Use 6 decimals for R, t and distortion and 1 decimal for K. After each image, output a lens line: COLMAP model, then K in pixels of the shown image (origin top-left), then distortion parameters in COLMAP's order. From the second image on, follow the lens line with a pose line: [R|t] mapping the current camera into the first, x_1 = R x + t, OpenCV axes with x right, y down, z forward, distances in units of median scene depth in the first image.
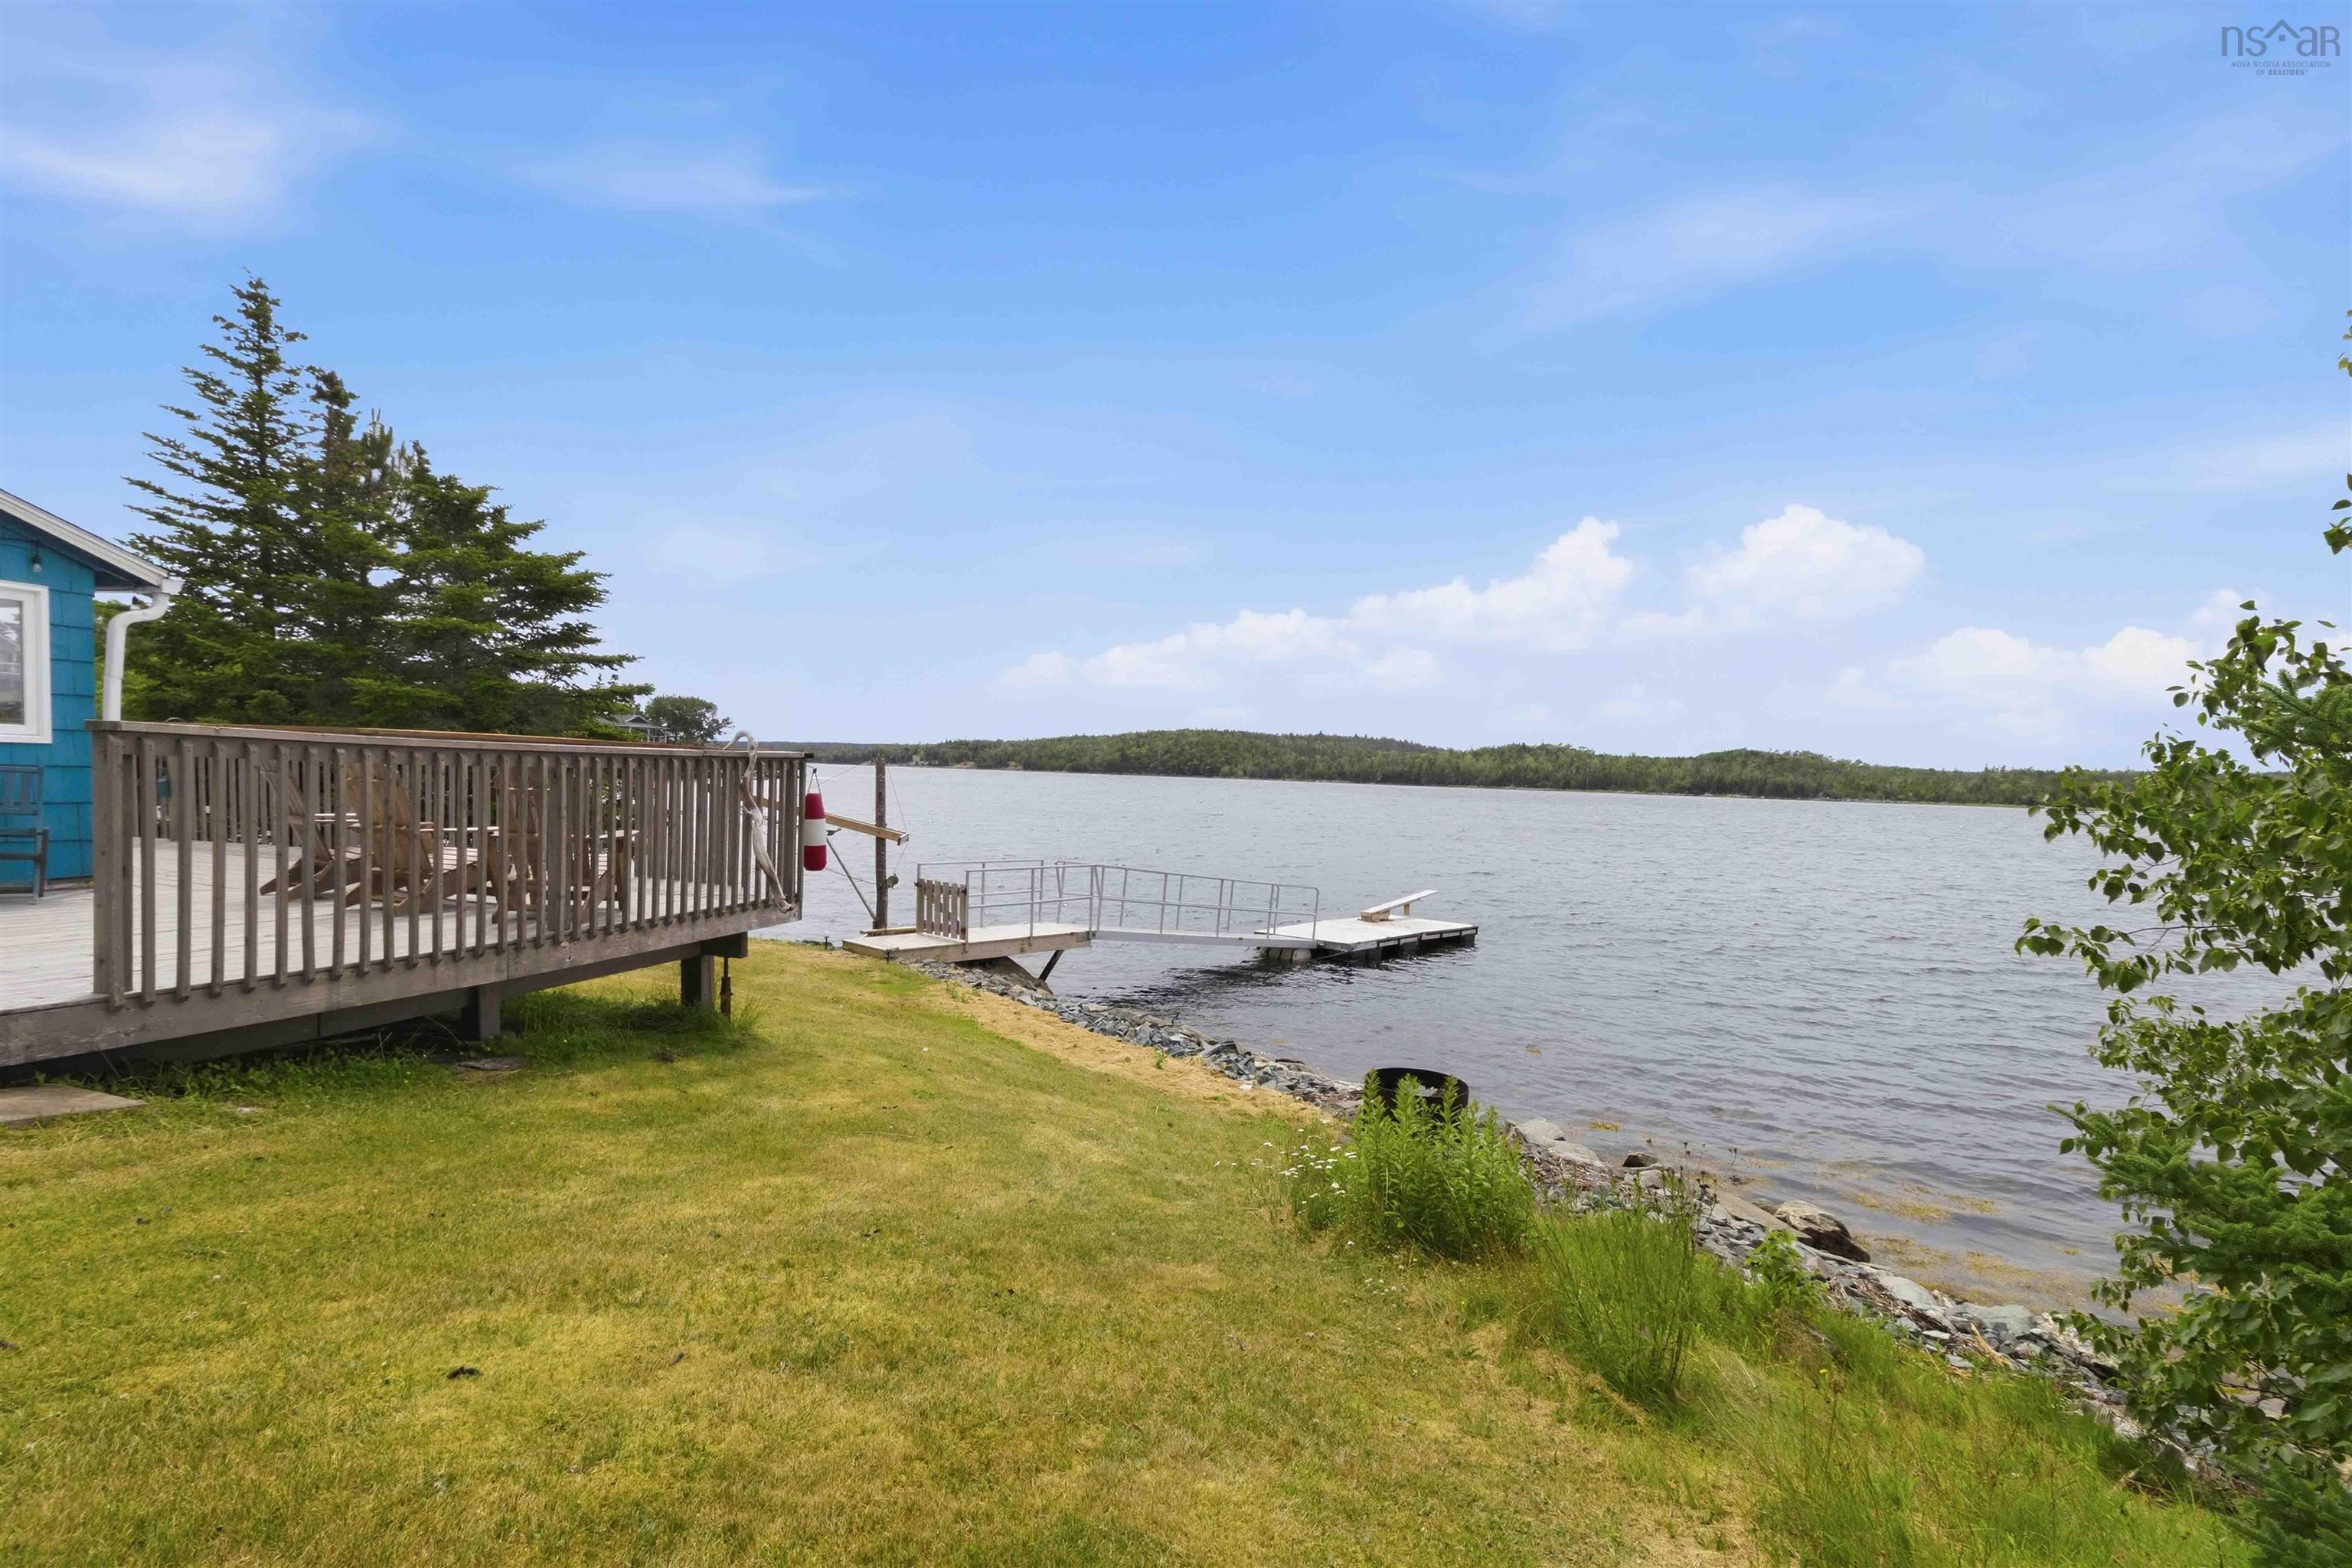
lens RADIAL K [[1107.1, 0, 1163.2], [0, 1107.1, 830.7], [0, 0, 1]] dist [-0.002967, -0.001173]
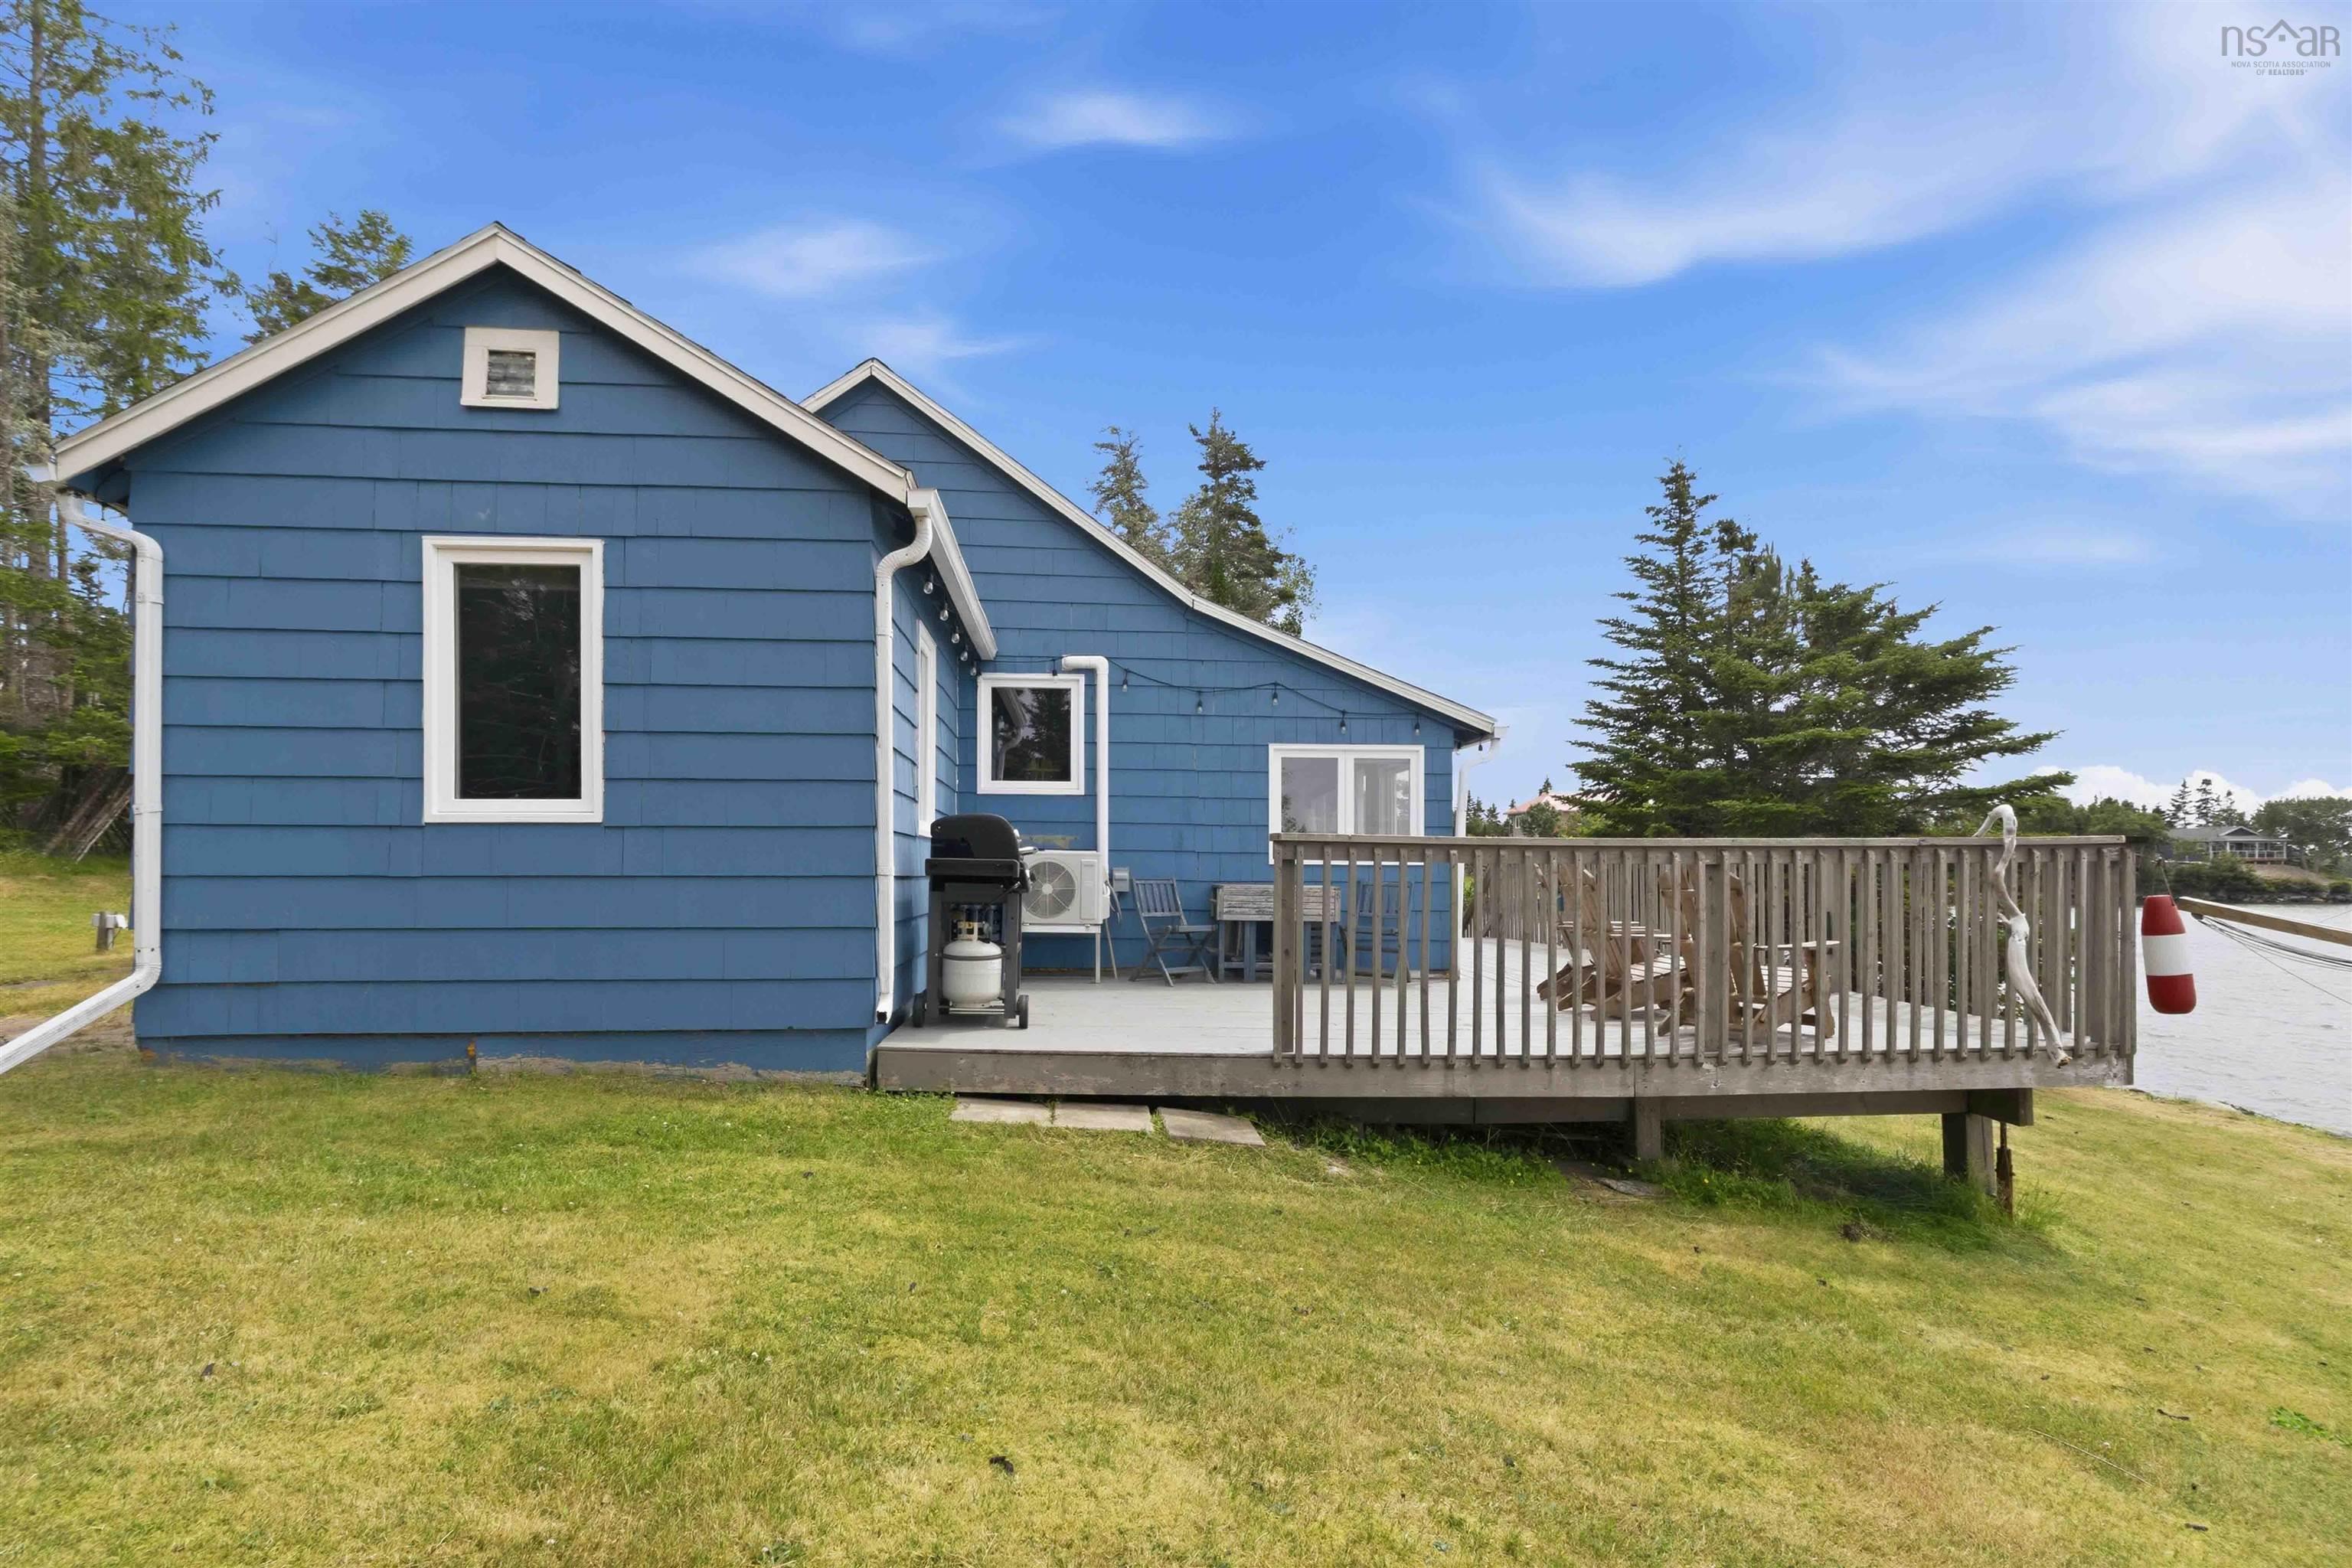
lens RADIAL K [[1107.1, 0, 1182.9], [0, 1107.1, 878.7], [0, 0, 1]] dist [-0.002967, -0.001173]
pose [[0.352717, -0.036669, -0.935011, 0.056810], [-0.030944, 0.998228, -0.050821, 0.005582], [0.935218, 0.046858, 0.350957, 0.136486]]
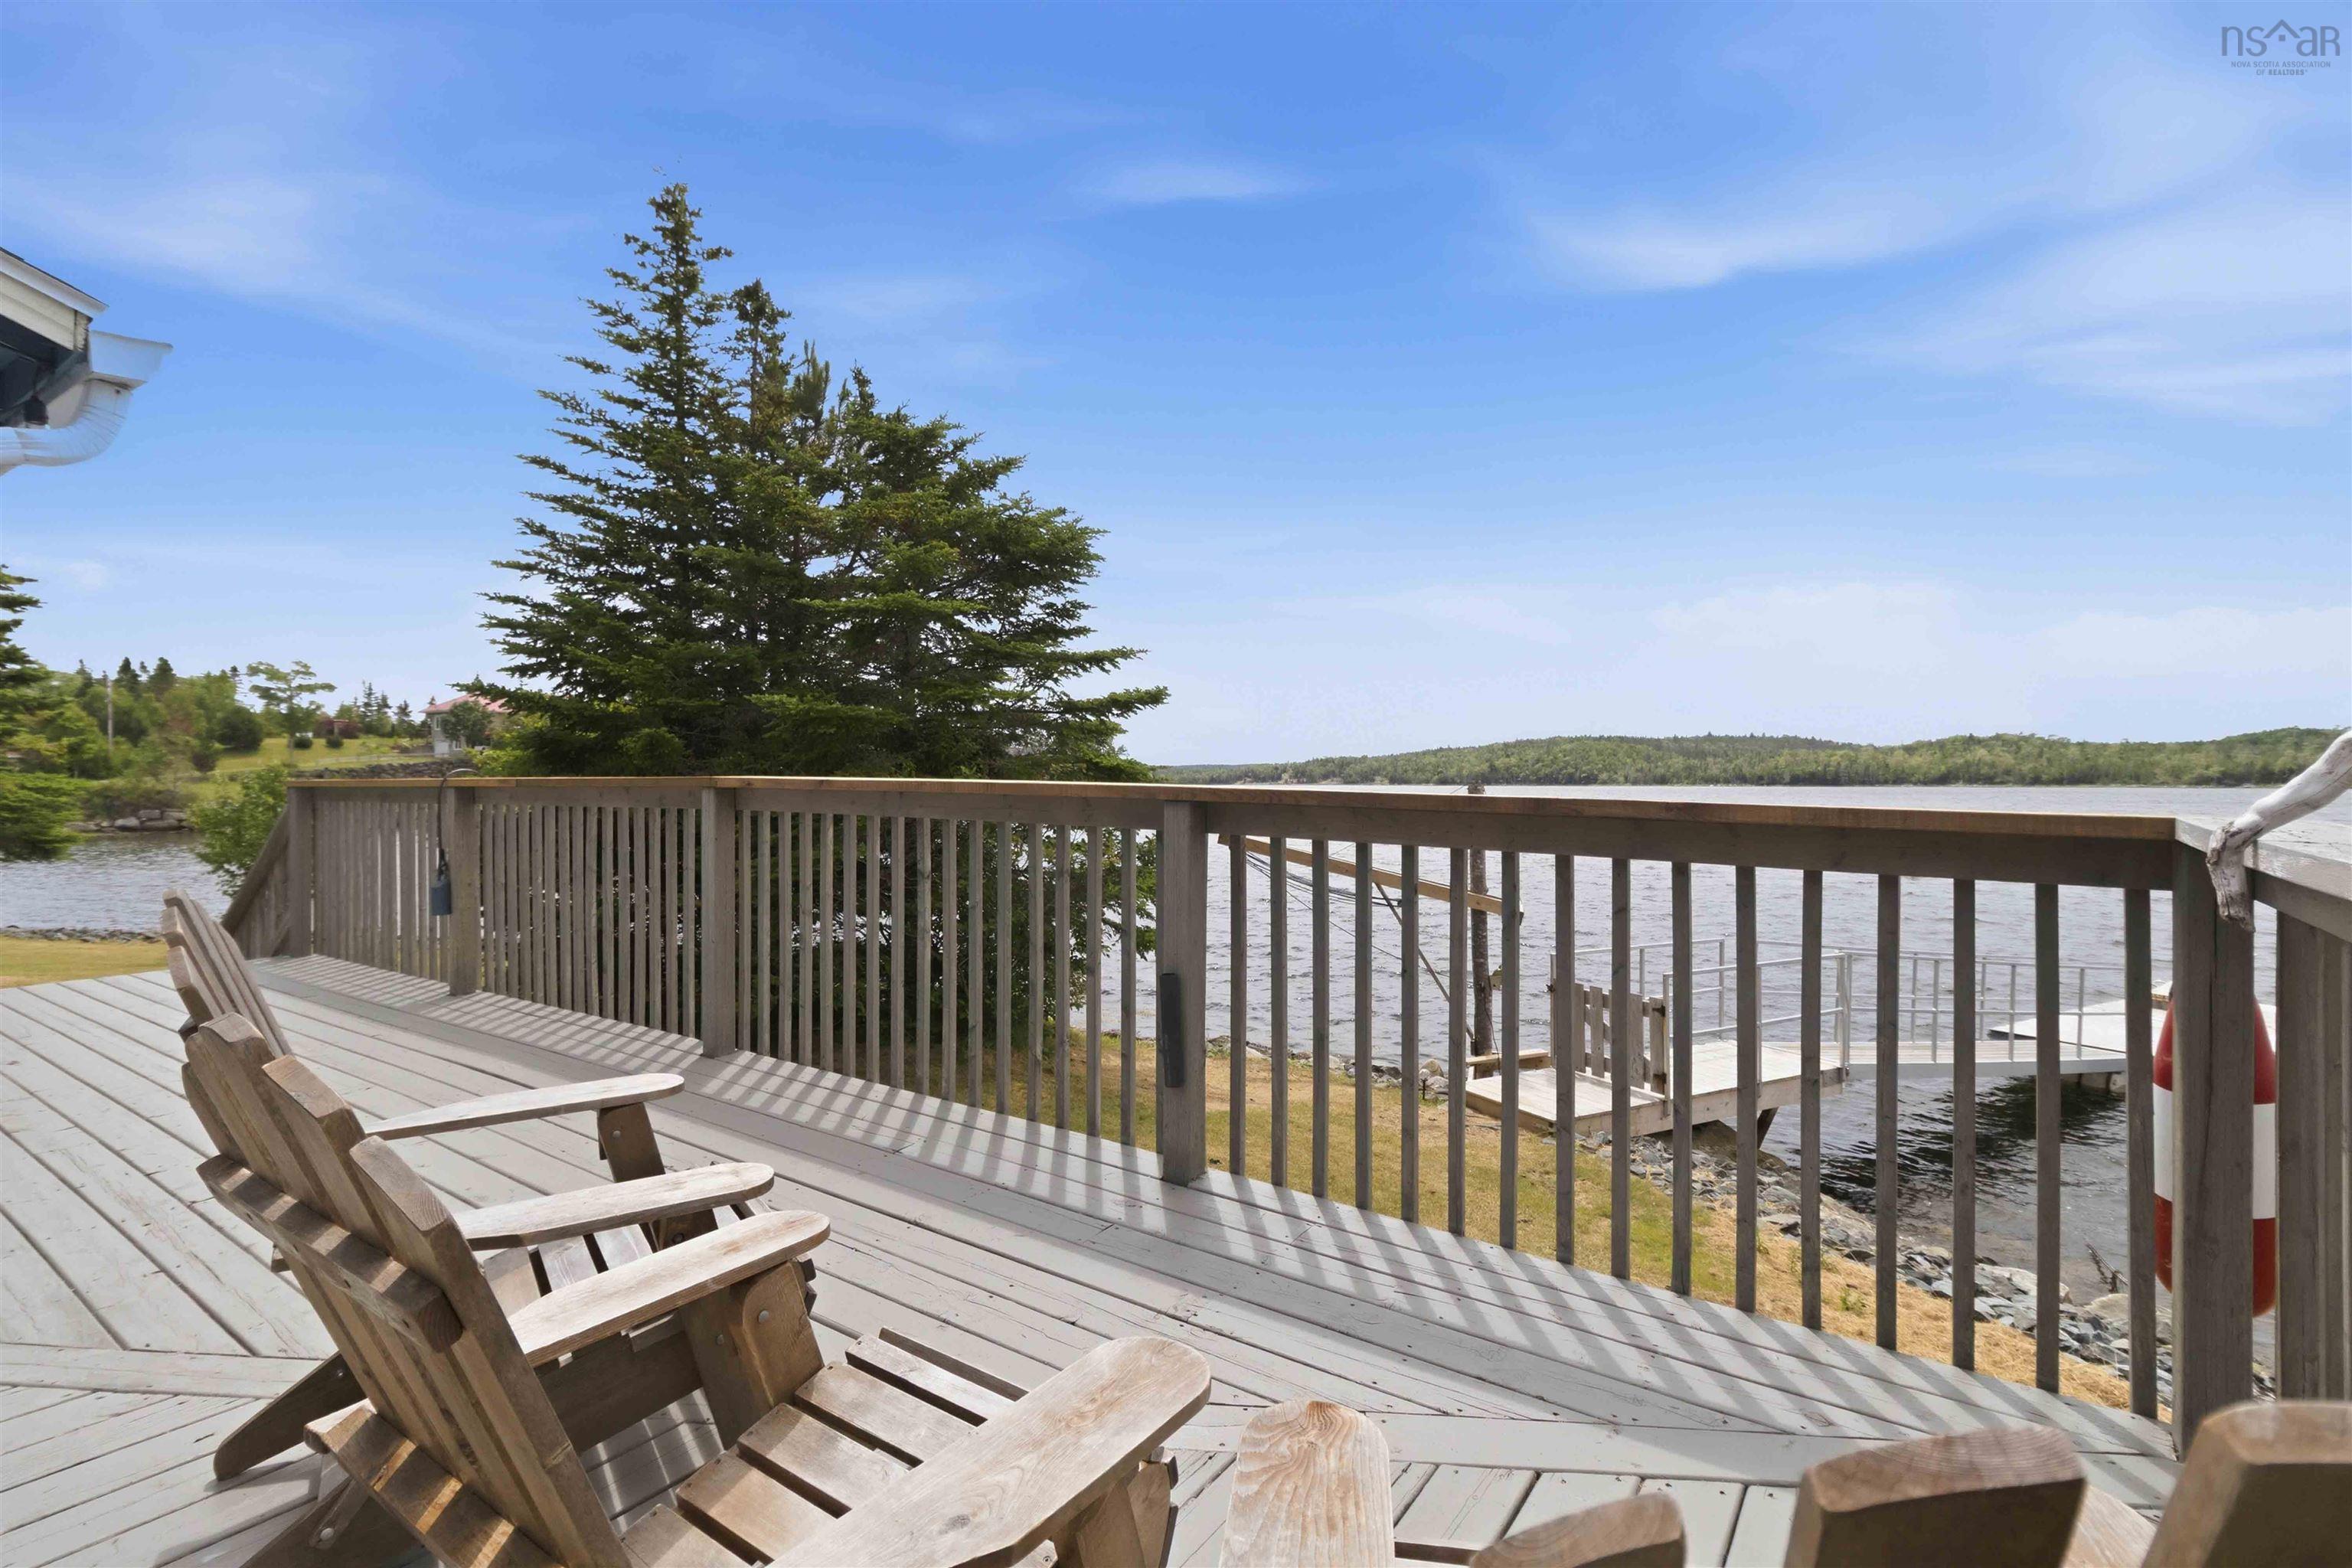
lens RADIAL K [[1107.1, 0, 1190.3], [0, 1107.1, 759.8], [0, 0, 1]] dist [-0.002967, -0.001173]
pose [[0.948987, -0.045282, -0.312048, -0.271527], [0.020886, 0.996489, -0.081082, -0.039478], [0.314624, 0.070429, 0.946600, 0.426411]]
